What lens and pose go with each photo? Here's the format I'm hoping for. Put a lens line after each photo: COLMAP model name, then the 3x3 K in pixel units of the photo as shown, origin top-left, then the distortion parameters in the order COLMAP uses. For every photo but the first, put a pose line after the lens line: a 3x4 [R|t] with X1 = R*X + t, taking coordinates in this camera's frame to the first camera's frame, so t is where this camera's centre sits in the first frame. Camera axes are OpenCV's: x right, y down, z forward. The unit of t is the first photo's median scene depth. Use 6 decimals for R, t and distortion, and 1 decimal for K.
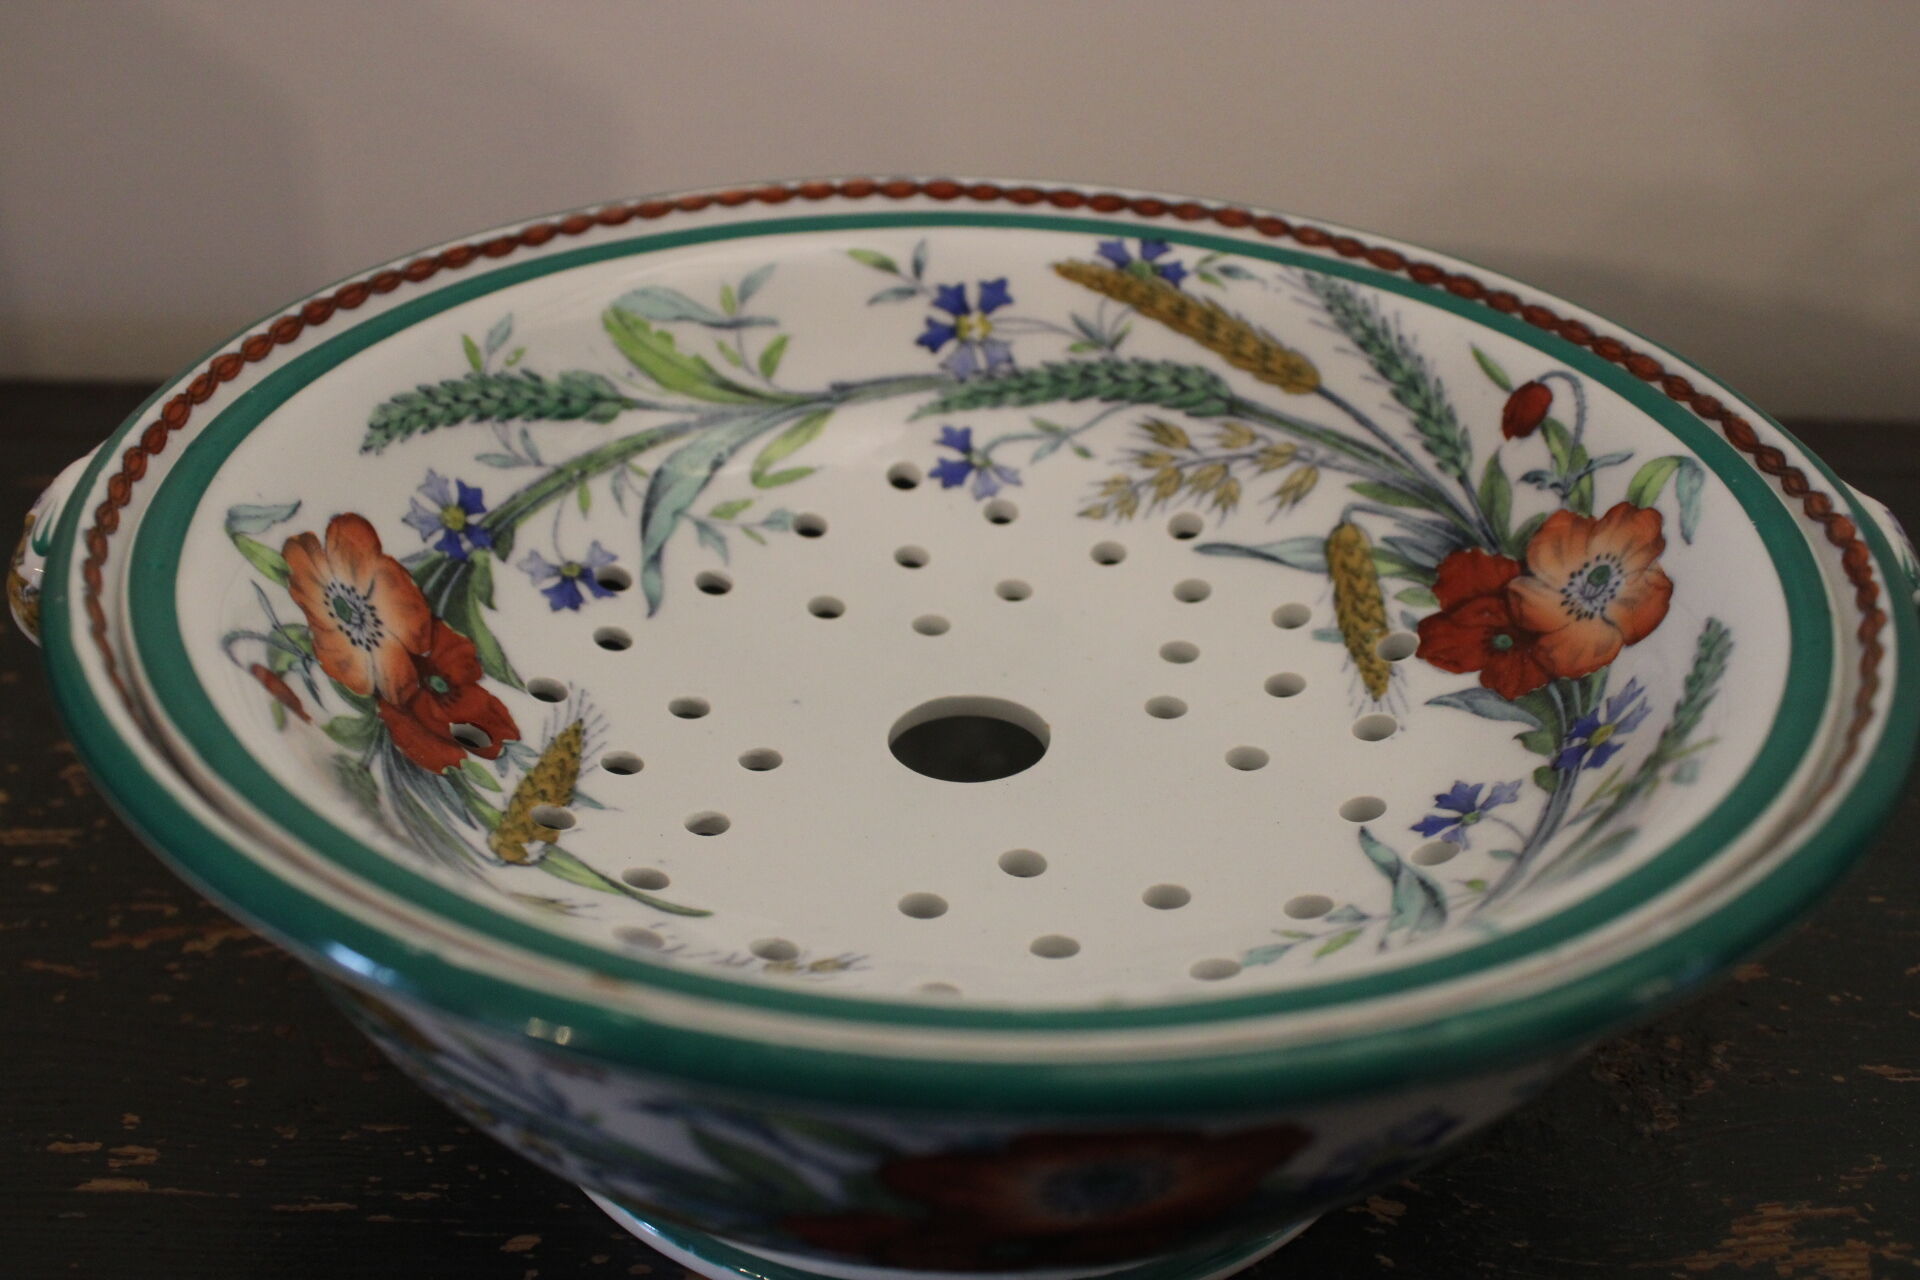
lens RADIAL K [[1968.4, 0, 960.0], [0, 1968.4, 640.0], [0, 0, 1]] dist [-0.066623, 0.006635]
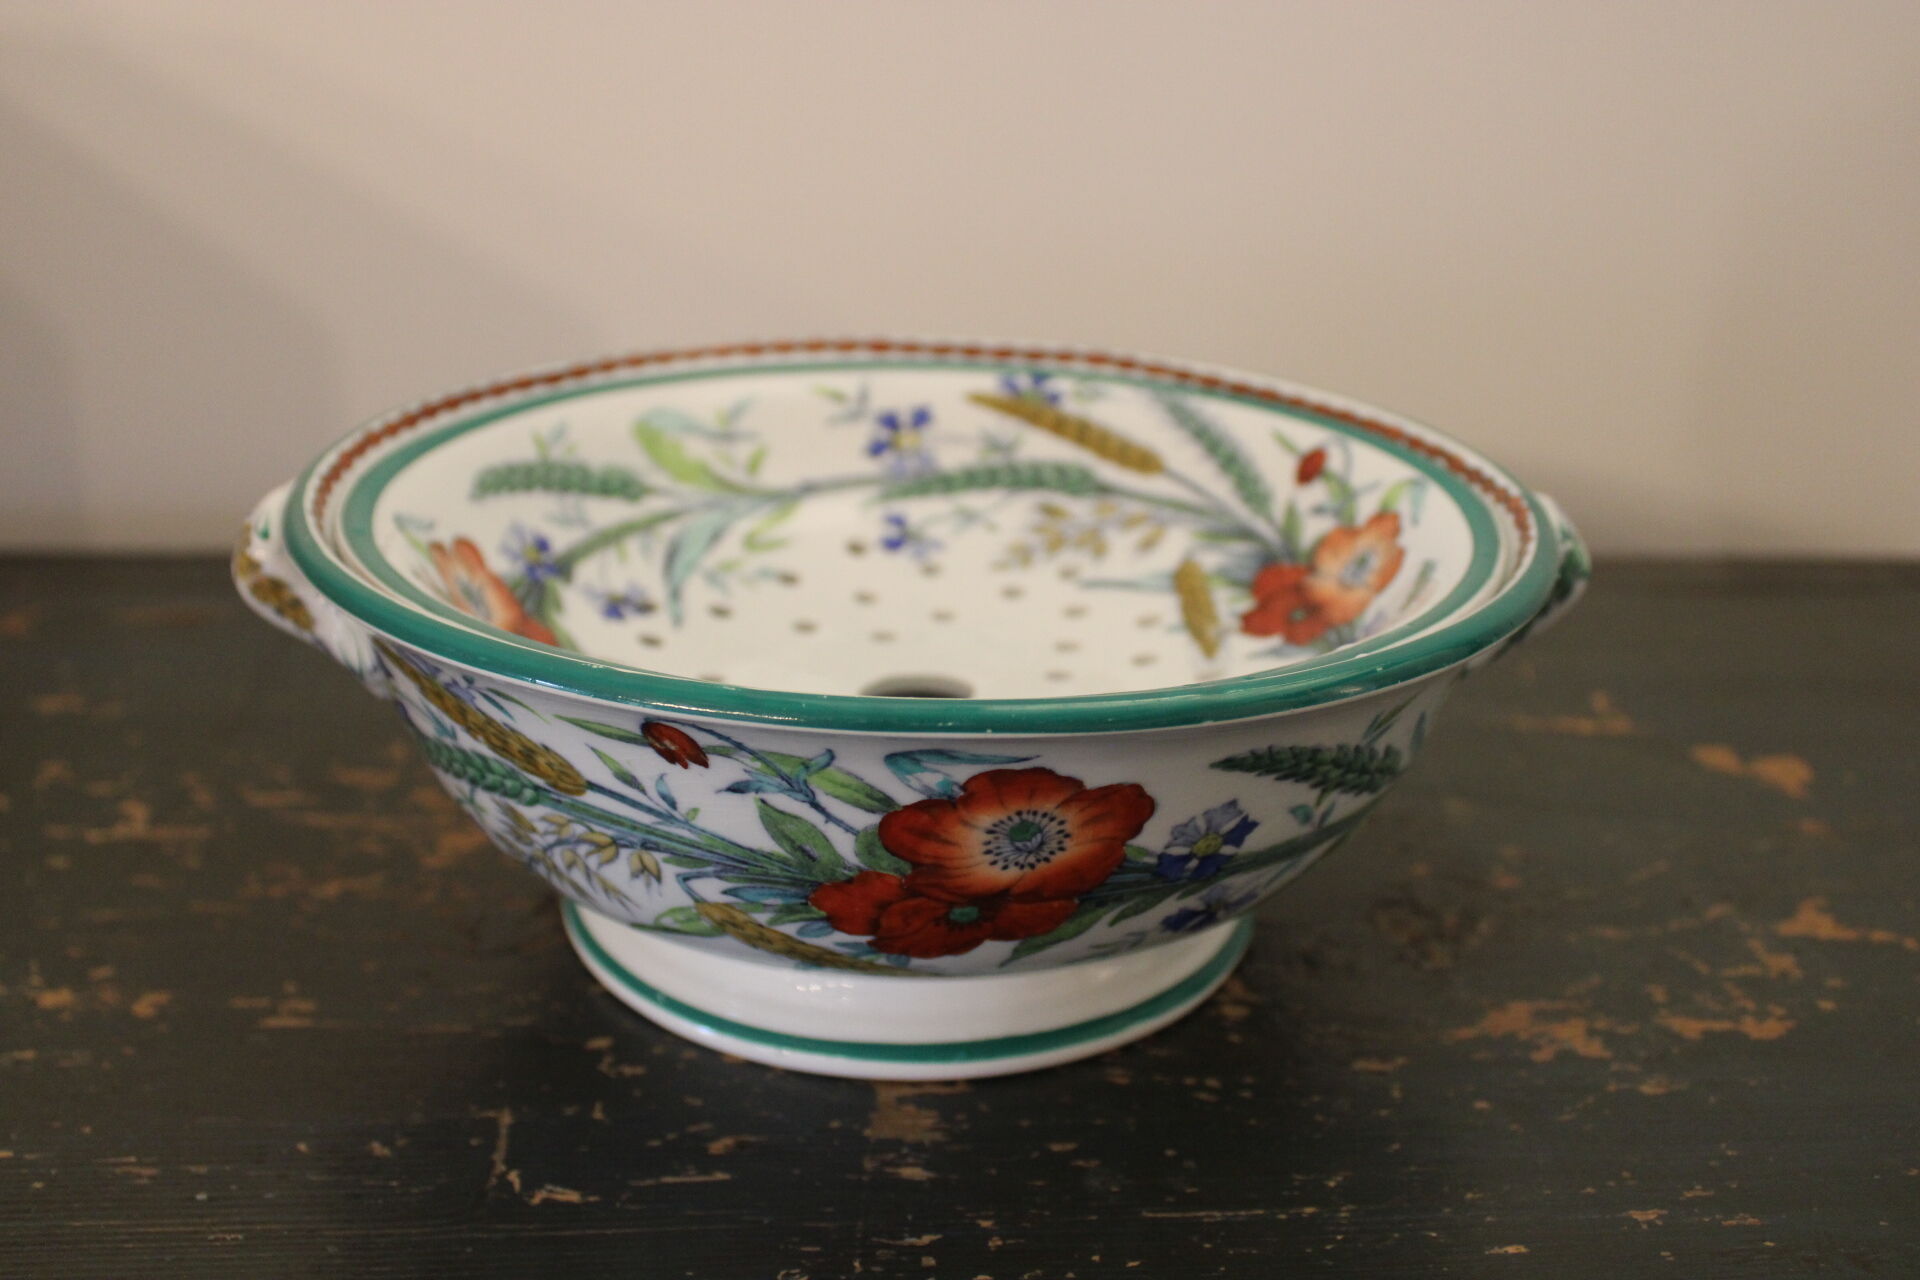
lens RADIAL K [[2071.0, 0, 960.0], [0, 2071.0, 640.0], [0, 0, 1]] dist [-0.004609, -0.001618]
pose [[0.998392, -0.022388, 0.052084, -0.035070], [0.031138, 0.984292, -0.173780, 0.234044], [-0.047376, 0.175122, 0.983406, -0.381754]]
